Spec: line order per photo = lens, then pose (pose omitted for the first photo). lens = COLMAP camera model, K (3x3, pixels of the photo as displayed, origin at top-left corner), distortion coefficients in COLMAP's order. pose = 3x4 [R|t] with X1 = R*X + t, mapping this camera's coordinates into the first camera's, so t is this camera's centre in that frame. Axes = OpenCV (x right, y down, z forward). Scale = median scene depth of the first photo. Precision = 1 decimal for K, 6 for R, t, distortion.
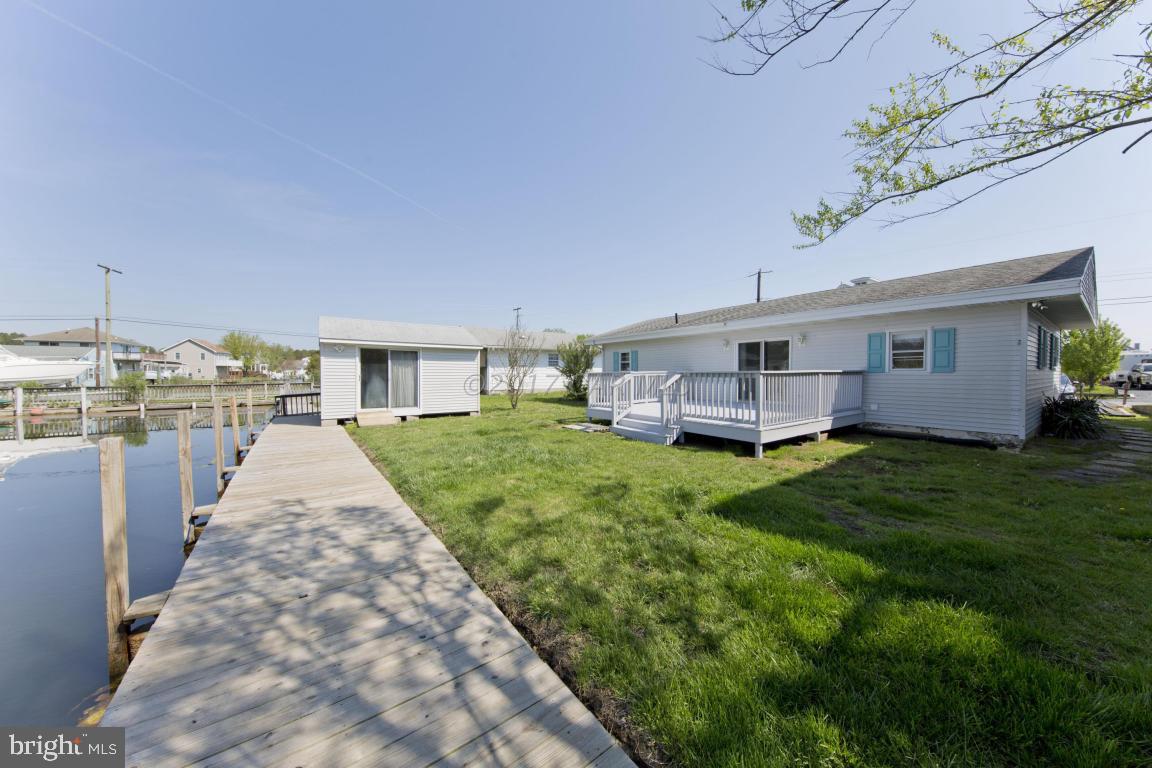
lens RADIAL K [[367.2, 0, 573.9], [0, 367.2, 379.2], [0, 0, 1]] dist [0.005205, -0.004204]
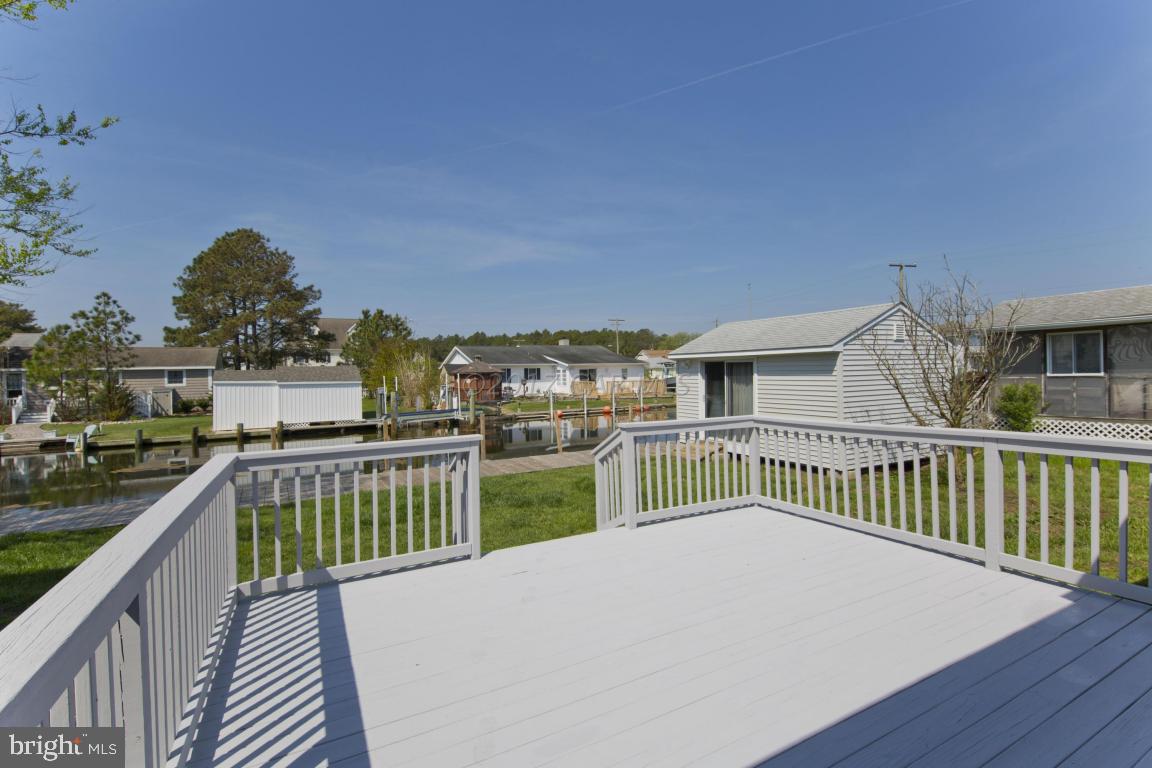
lens RADIAL K [[518.4, 0, 571.8], [0, 518.4, 378.8], [0, 0, 1]] dist [0.018231, -0.009513]
pose [[-0.125269, 0.015349, -0.992004, 0.891111], [0.004520, 0.999879, 0.014900, -0.098228], [0.992113, -0.002617, -0.125323, 1.260318]]
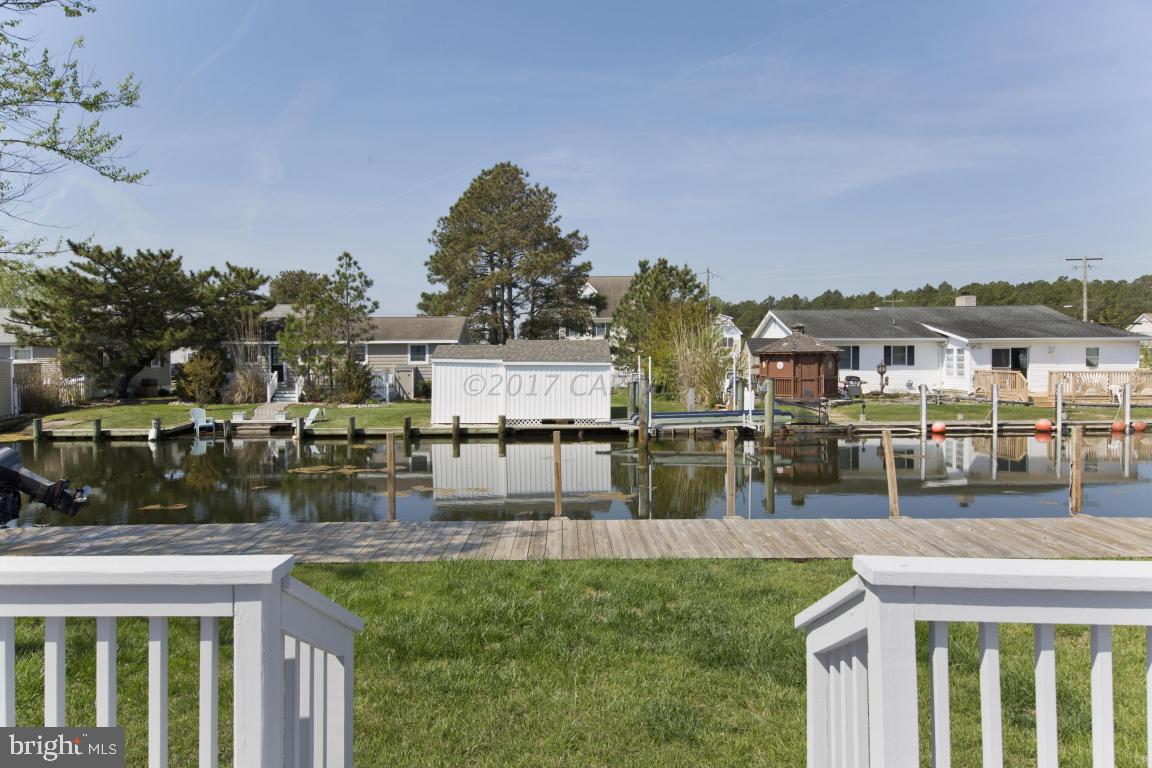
lens RADIAL K [[744.1, 0, 571.4], [0, 744.1, 380.2], [0, 0, 1]] dist [0.016032, 0.001825]
pose [[-0.599095, 0.030015, -0.800115, 0.455201], [-0.006408, 0.999085, 0.042277, -0.098710], [0.800652, 0.030455, -0.598355, 1.309136]]
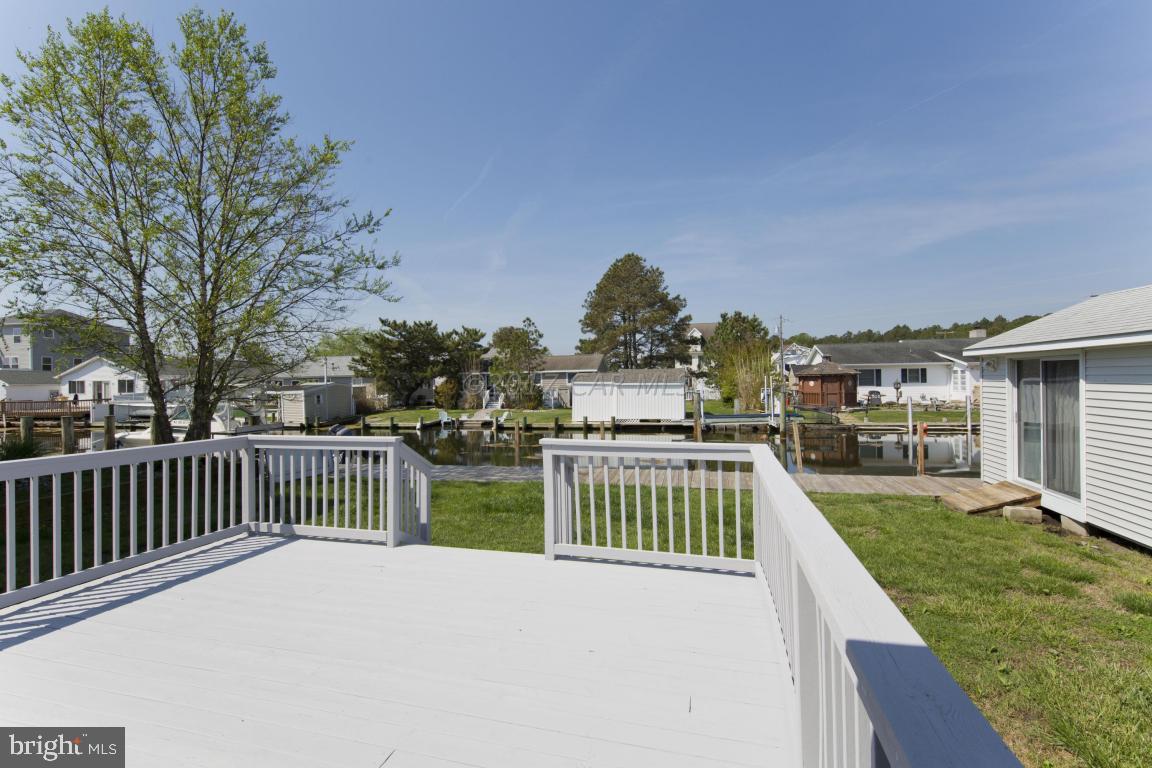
lens RADIAL K [[518.4, 0, 571.8], [0, 518.4, 378.8], [0, 0, 1]] dist [0.018231, -0.009513]
pose [[-0.774503, 0.012023, -0.632457, 0.563074], [0.008133, 0.999926, 0.009049, -0.105319], [0.632519, 0.001864, -0.774543, 1.739300]]
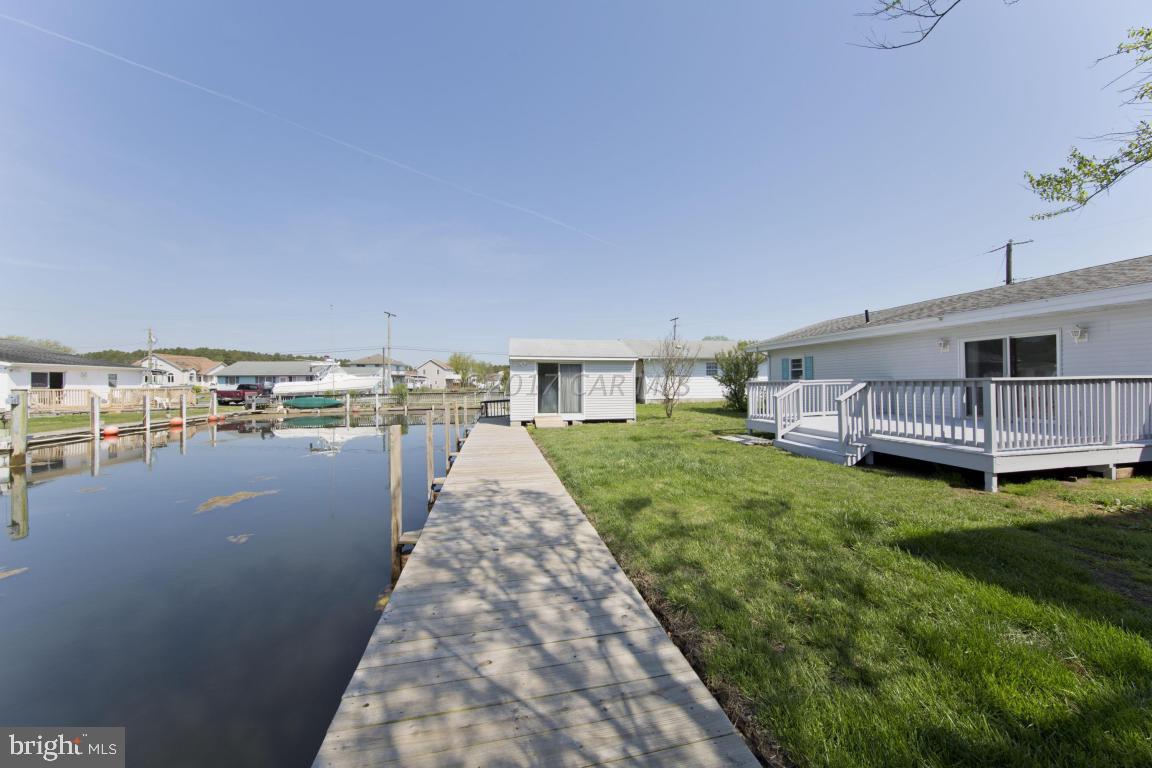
lens RADIAL K [[361.0, 0, 579.7], [0, 361.0, 382.8], [0, 0, 1]] dist [-0.000628, -0.000127]
pose [[0.914949, -0.006390, -0.403520, 0.032887], [-0.000544, 0.999854, -0.017066, 0.001798], [0.403570, 0.015834, 0.914812, -0.037599]]
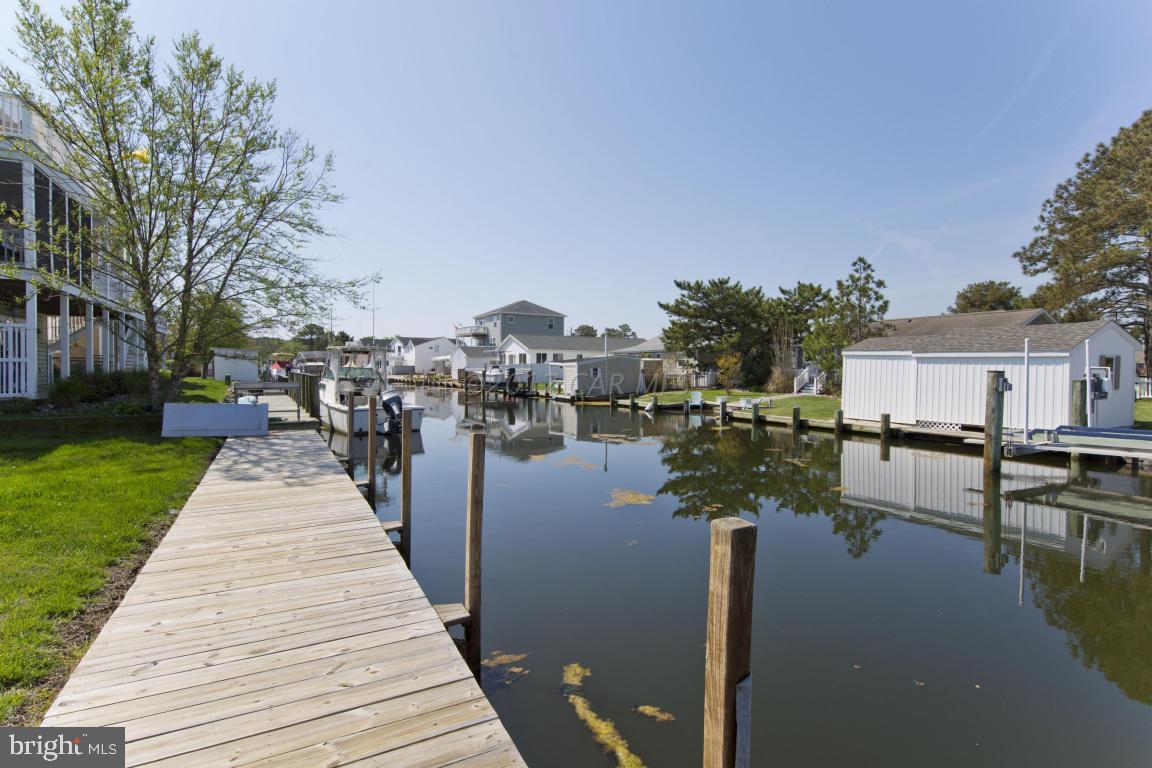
lens RADIAL K [[561.6, 0, 550.5], [0, 561.6, 380.6], [0, 0, 1]] dist [-0.012940, -0.000041]
pose [[-0.978885, -0.006894, 0.204297, -1.038826], [0.001177, 0.999224, 0.039358, -0.023340], [-0.204410, 0.038768, -0.978117, 1.472990]]
